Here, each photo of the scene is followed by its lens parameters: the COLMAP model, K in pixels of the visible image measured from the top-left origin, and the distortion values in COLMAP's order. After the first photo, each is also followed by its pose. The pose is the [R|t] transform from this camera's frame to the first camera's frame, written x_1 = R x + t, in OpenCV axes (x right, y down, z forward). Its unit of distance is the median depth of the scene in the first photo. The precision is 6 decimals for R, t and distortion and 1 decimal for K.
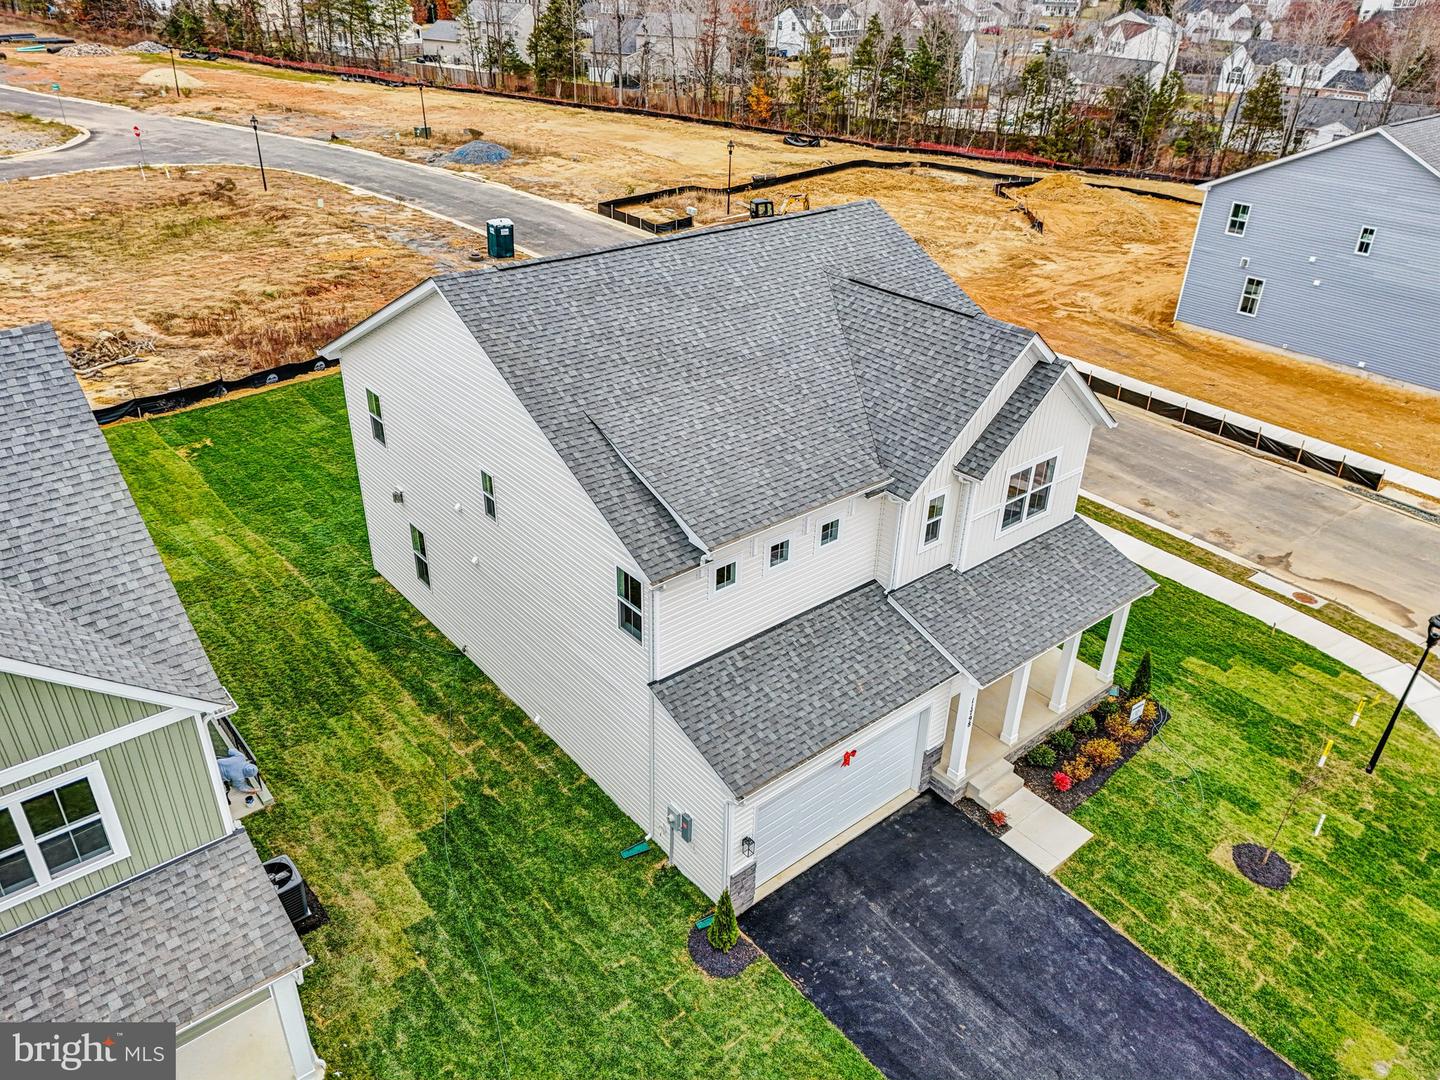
lens RADIAL K [[1056.5, 0, 720.1], [0, 1056.5, 543.1], [0, 0, 1]] dist [0.061617, -0.057613]
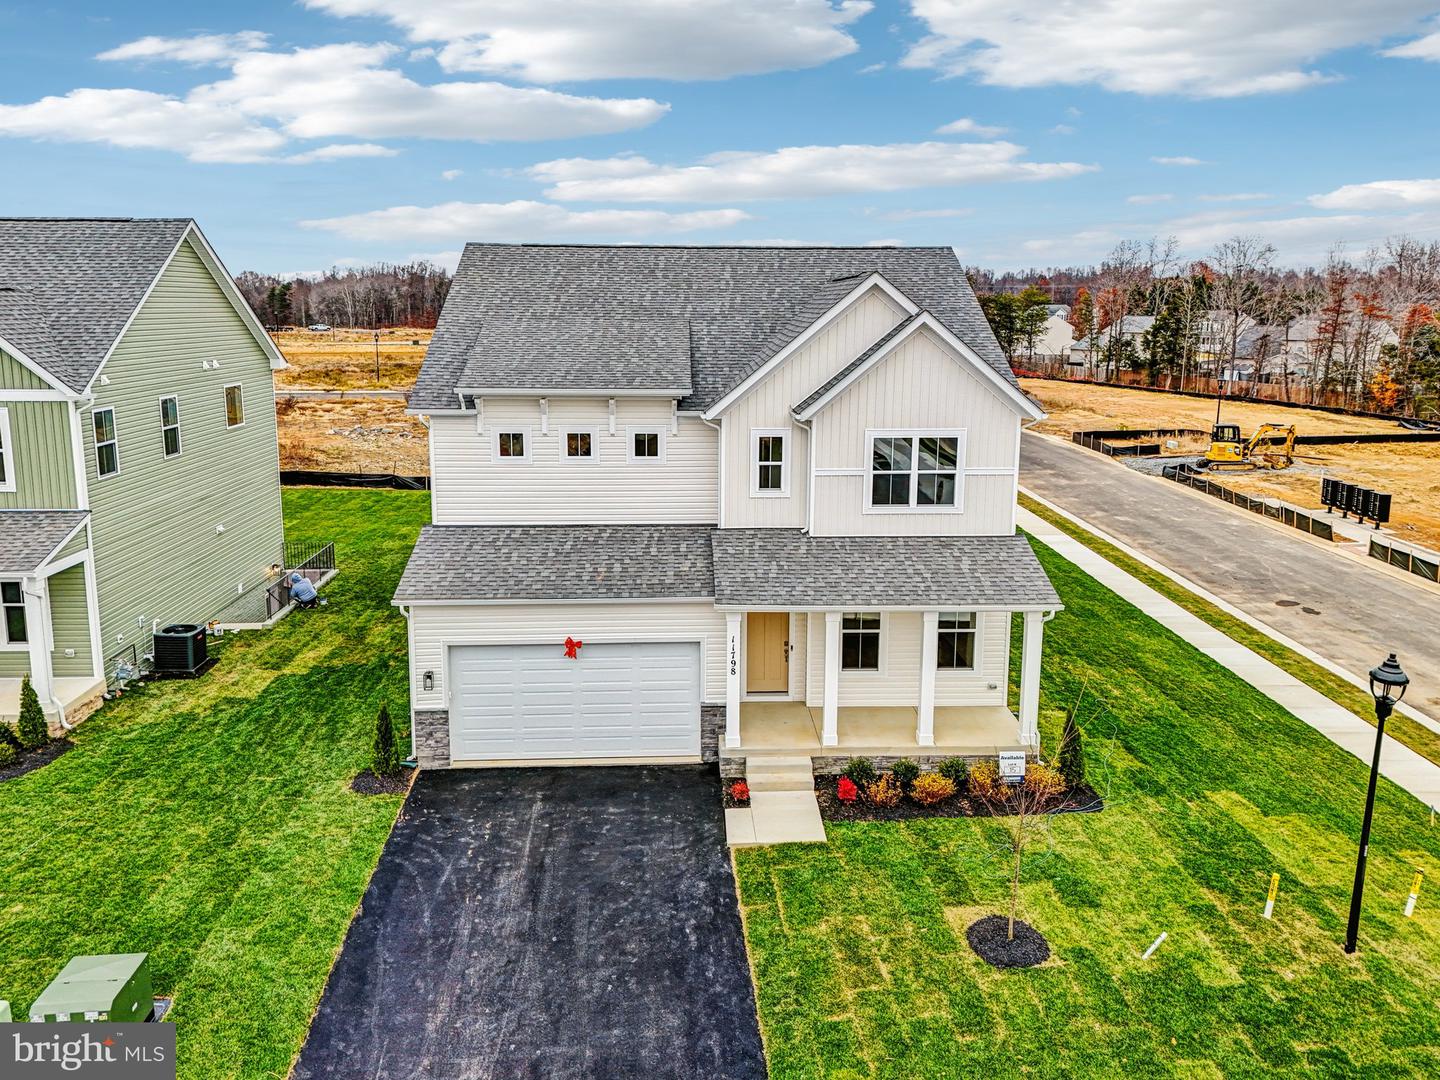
lens RADIAL K [[1086.3, 0, 726.7], [0, 1086.3, 477.9], [0, 0, 1]] dist [0.038083, -0.006860]
pose [[0.797692, 0.078401, -0.597948, 0.739068], [-0.289006, 0.919939, -0.264929, 0.255633], [0.529305, 0.384142, 0.756486, 0.234718]]
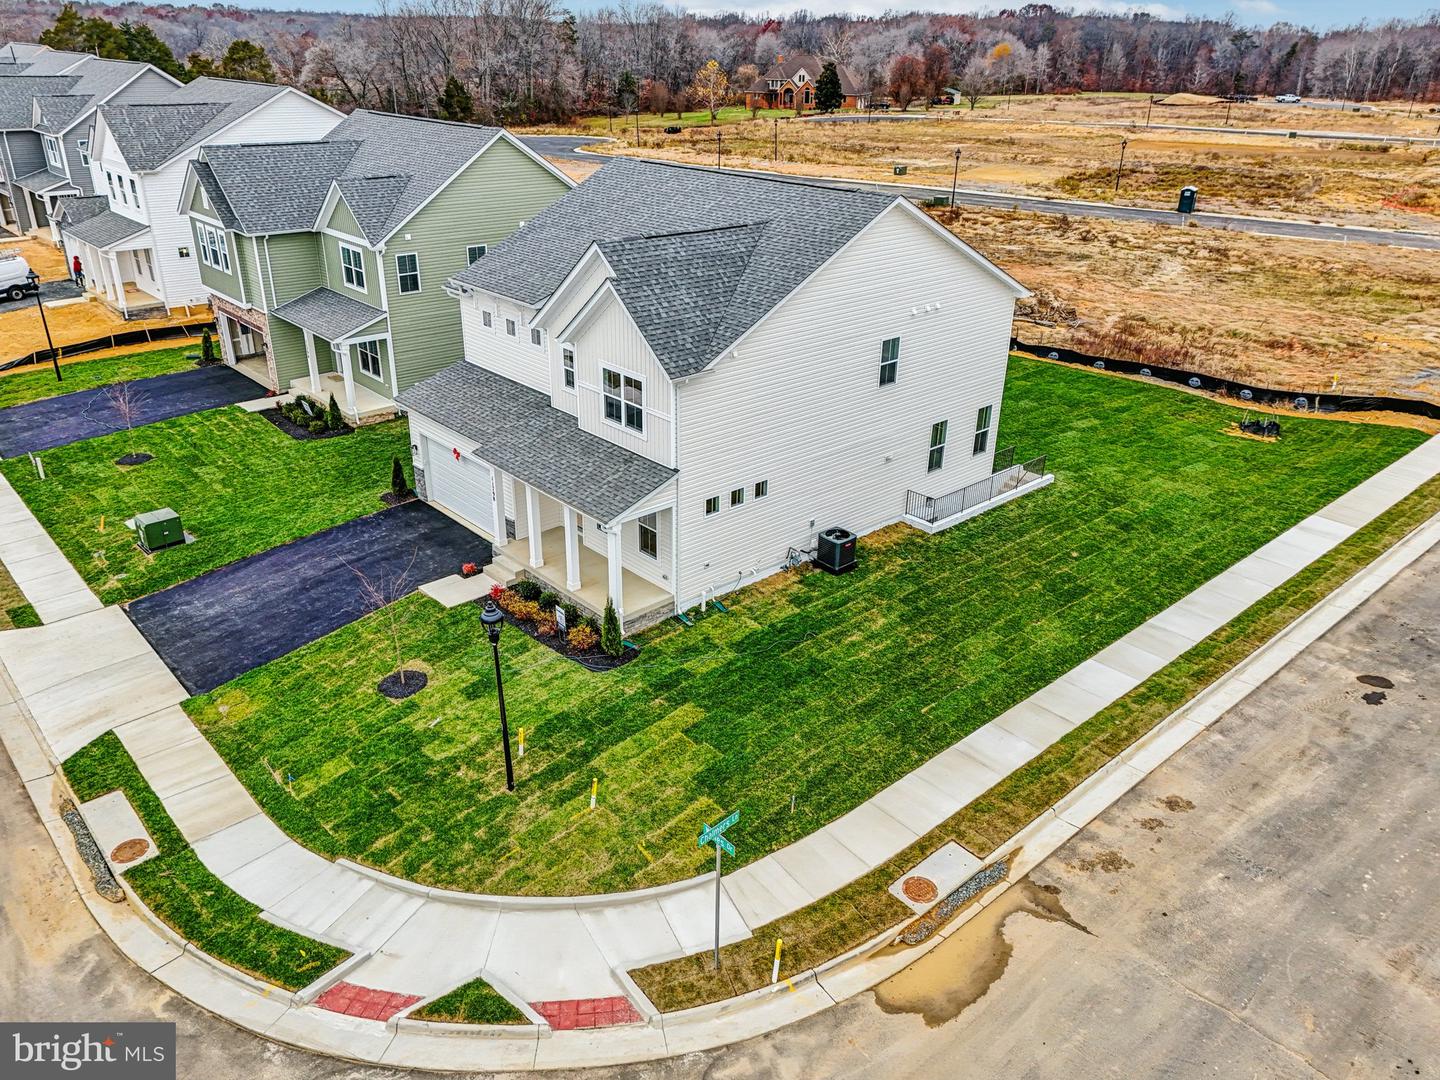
lens RADIAL K [[1078.2, 0, 717.7], [0, 1078.2, 542.2], [0, 0, 1]] dist [0.067229, -0.067999]
pose [[0.035338, 0.402516, -0.914730, 1.494517], [-0.509338, 0.794760, 0.330048, -0.380014], [0.859841, 0.454243, 0.233102, 0.917106]]
